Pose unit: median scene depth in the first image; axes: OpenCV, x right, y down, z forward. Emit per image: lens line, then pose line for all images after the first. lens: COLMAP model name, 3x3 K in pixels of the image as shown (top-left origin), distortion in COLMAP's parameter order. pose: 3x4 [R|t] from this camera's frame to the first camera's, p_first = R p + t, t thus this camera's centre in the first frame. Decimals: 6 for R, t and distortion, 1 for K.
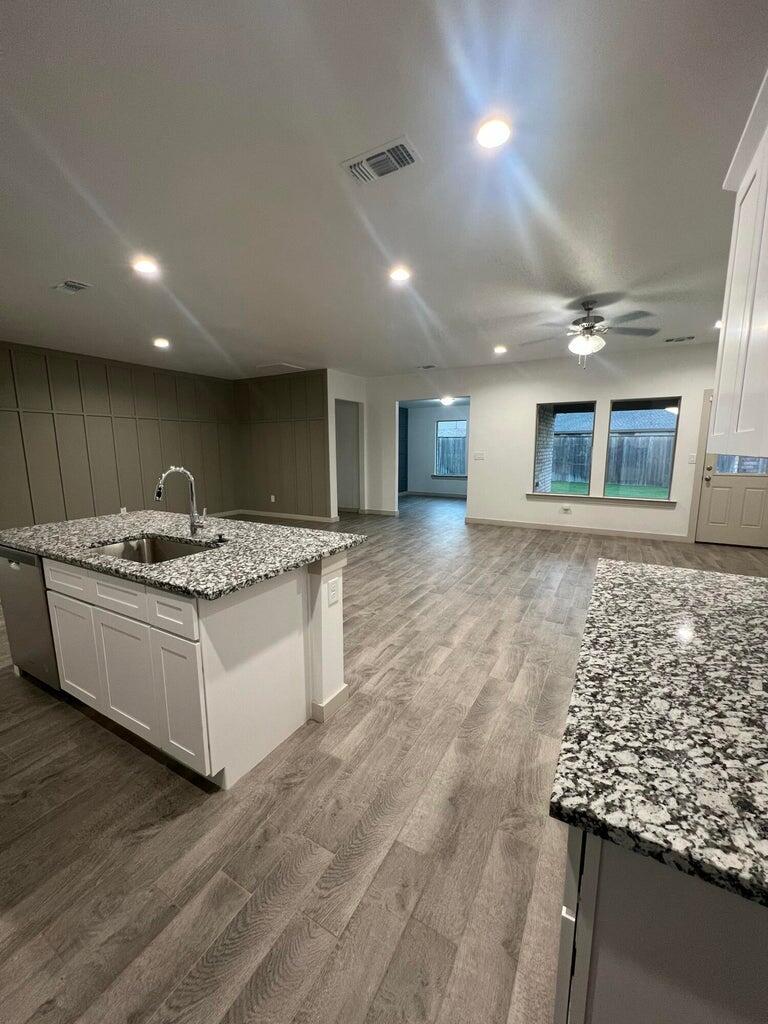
lens RADIAL K [[408.4, 0, 384.0], [0, 408.4, 512.0], [0, 0, 1]] dist [-0.000767, 0.000506]
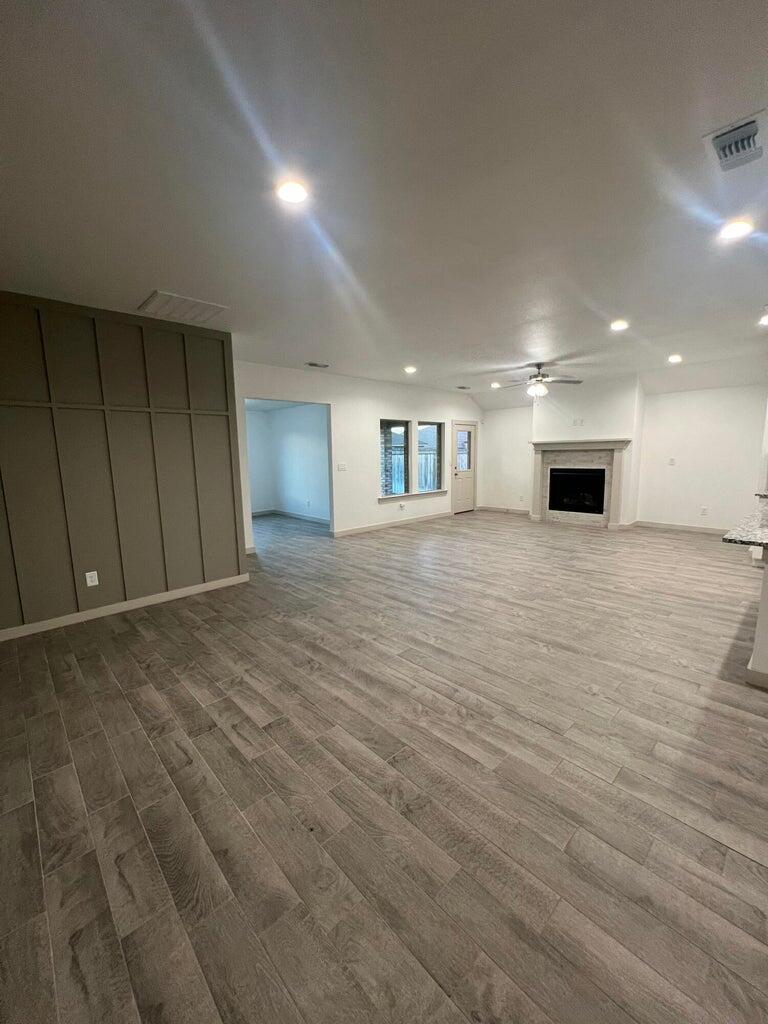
lens RADIAL K [[408.4, 0, 384.0], [0, 408.4, 512.0], [0, 0, 1]] dist [-0.000767, 0.000506]
pose [[0.288899, -0.141136, 0.946899, -1.060794], [0.168260, 0.981163, 0.094907, -0.167008], [-0.942457, 0.131906, 0.307205, 0.969993]]
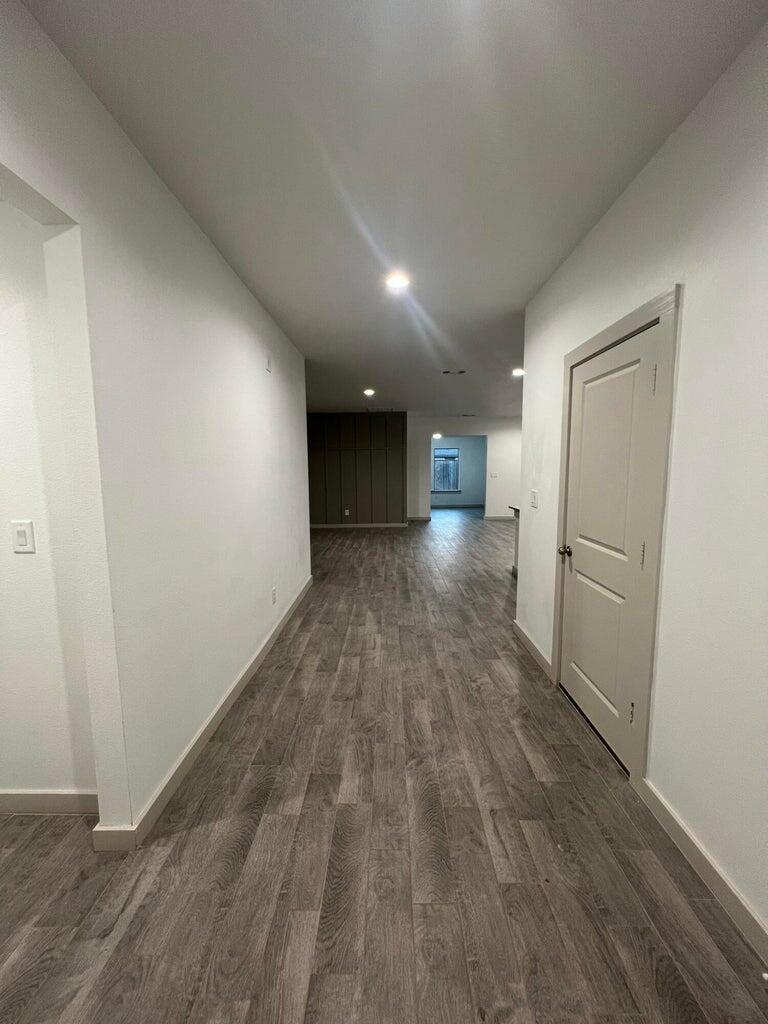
lens RADIAL K [[408.4, 0, 384.0], [0, 408.4, 512.0], [0, 0, 1]] dist [-0.000767, 0.000506]
pose [[0.875089, -0.058009, 0.480473, -1.337083], [0.082411, 0.996152, -0.029827, 0.017752], [-0.476894, 0.065697, 0.876502, -0.181038]]
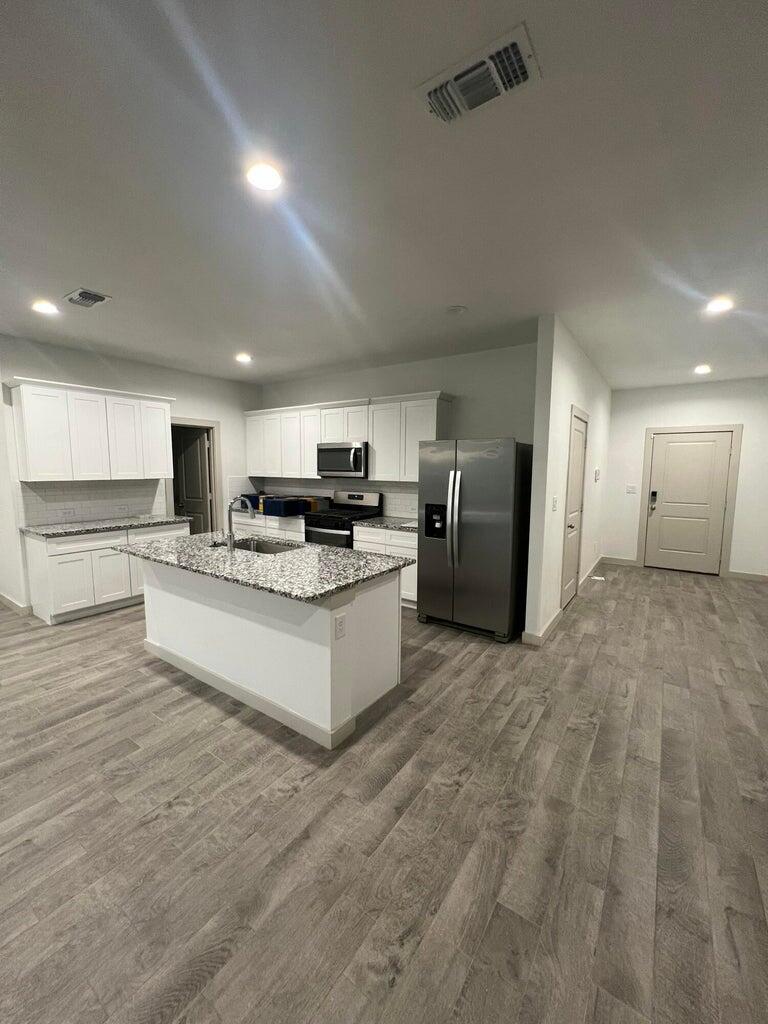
lens RADIAL K [[408.4, 0, 384.0], [0, 408.4, 512.0], [0, 0, 1]] dist [-0.000767, 0.000506]
pose [[-0.996173, -0.014662, 0.086160, -0.527803], [0.008947, 0.963543, 0.267403, -0.202804], [-0.086940, 0.267150, -0.959725, 1.087670]]
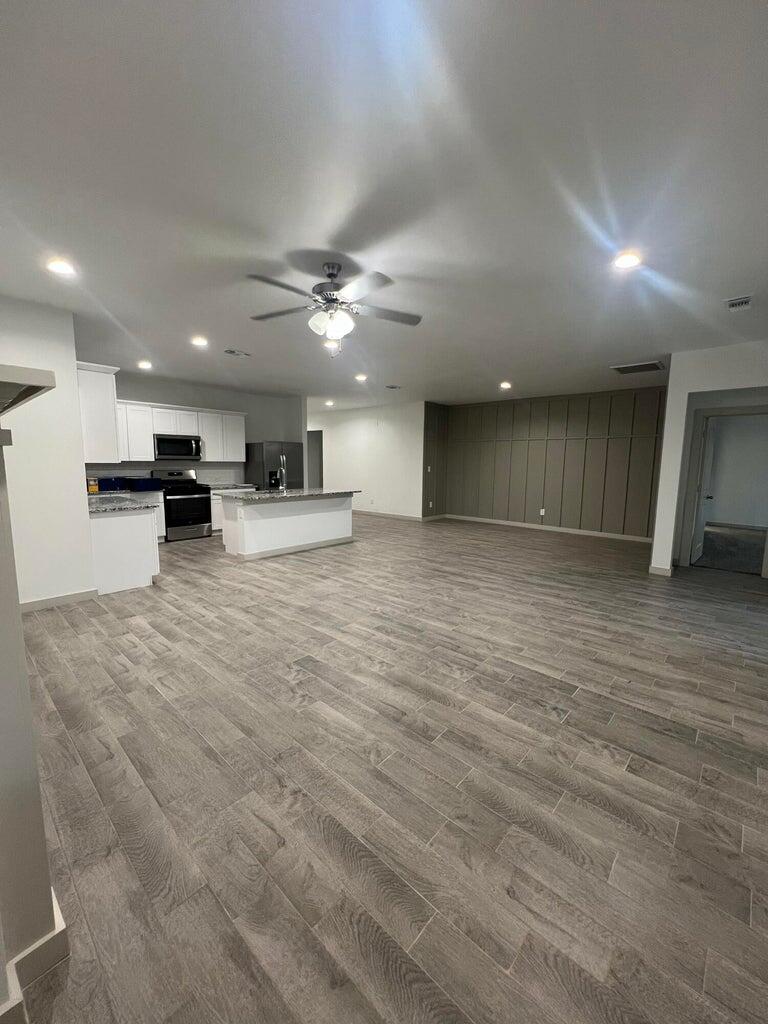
lens RADIAL K [[408.4, 0, 384.0], [0, 408.4, 512.0], [0, 0, 1]] dist [-0.000767, 0.000506]
pose [[-0.216306, 0.123789, -0.968446, 1.035194], [-0.165802, 0.972864, 0.161386, -0.184407], [0.962144, 0.195479, -0.189912, 1.096887]]
